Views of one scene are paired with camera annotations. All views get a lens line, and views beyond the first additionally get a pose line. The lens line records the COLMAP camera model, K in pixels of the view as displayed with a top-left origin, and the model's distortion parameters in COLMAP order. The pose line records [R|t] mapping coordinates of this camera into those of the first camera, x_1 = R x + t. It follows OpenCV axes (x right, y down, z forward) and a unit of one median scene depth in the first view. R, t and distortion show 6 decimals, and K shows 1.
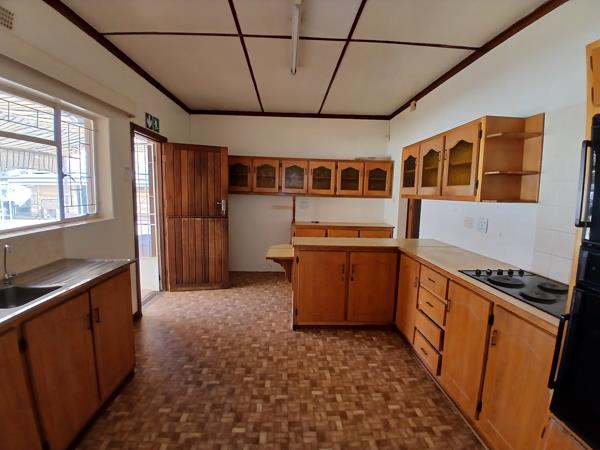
lens RADIAL K [[296.6, 0, 302.6], [0, 296.6, 226.7], [0, 0, 1]] dist [0.011061, -0.052141]
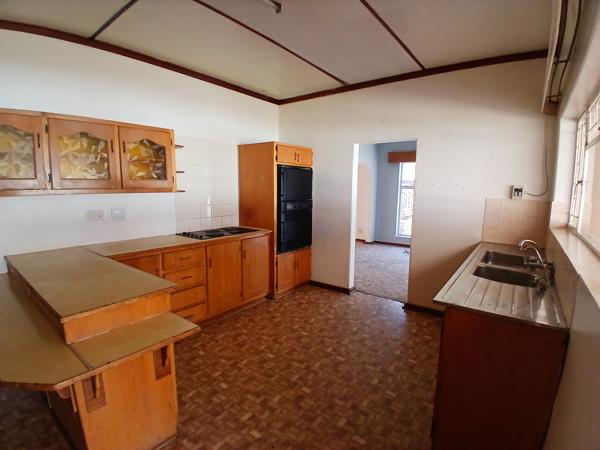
lens RADIAL K [[296.6, 0, 302.6], [0, 296.6, 226.7], [0, 0, 1]] dist [0.011061, -0.052141]
pose [[-0.766186, -0.112236, 0.632741, -0.743054], [0.050403, 0.971101, 0.233286, -0.221190], [-0.640639, 0.210633, -0.738387, 1.662293]]
